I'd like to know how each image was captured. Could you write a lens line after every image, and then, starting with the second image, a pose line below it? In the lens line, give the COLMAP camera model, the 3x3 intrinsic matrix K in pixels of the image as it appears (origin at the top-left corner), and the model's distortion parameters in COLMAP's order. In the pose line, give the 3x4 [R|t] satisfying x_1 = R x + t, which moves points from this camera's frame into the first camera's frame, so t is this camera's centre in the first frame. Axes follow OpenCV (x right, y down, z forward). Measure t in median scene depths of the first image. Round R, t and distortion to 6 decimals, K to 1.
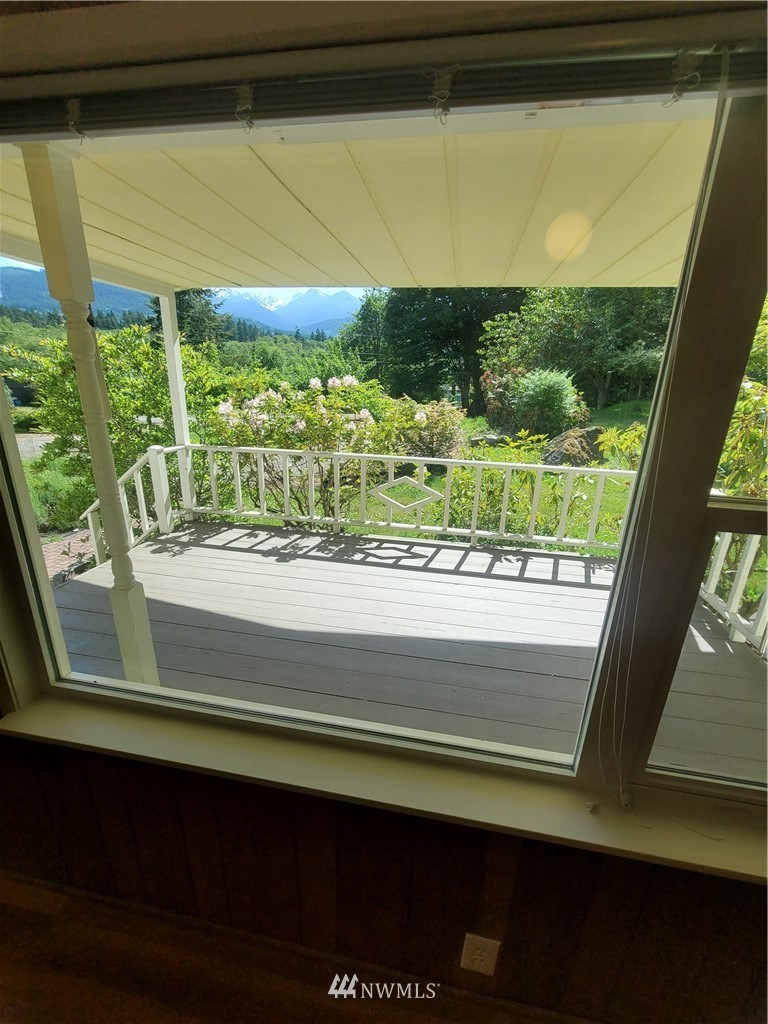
lens RADIAL K [[419.9, 0, 384.3], [0, 419.9, 510.9], [0, 0, 1]] dist [-0.009207, 0.001702]
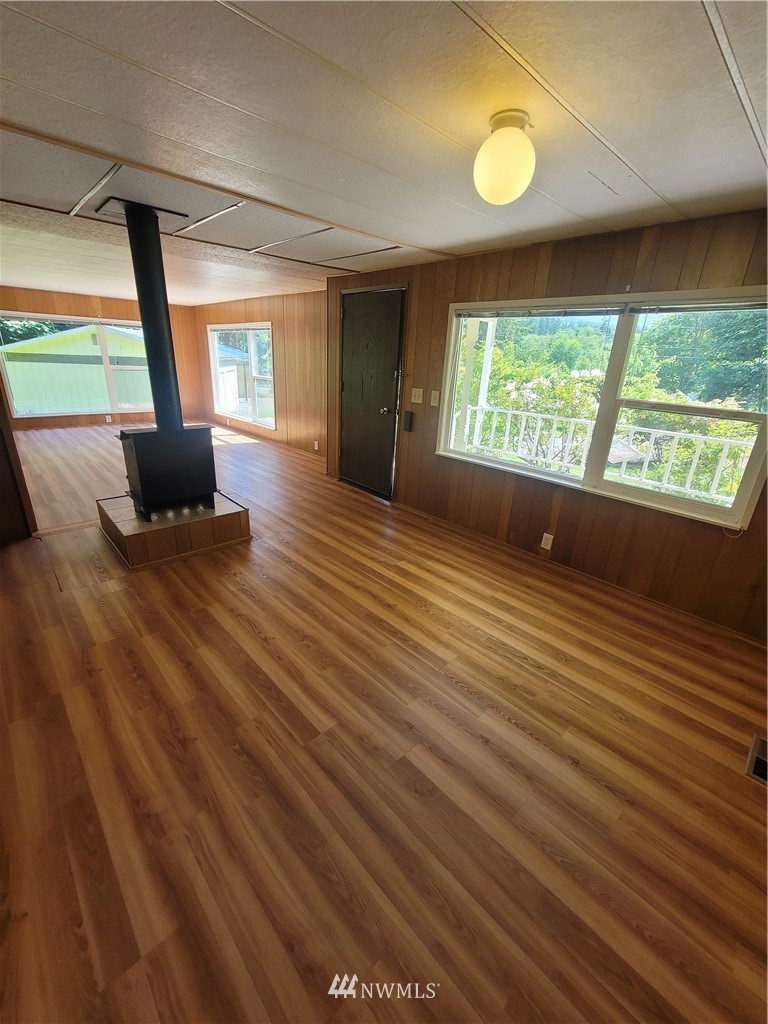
lens RADIAL K [[419.9, 0, 381.3], [0, 419.9, 514.1], [0, 0, 1]] dist [-0.009207, 0.001702]
pose [[0.800244, 0.215924, -0.559452, 0.226764], [-0.204423, 0.975272, 0.084004, 0.192316], [0.563756, 0.047141, 0.824595, -0.575188]]
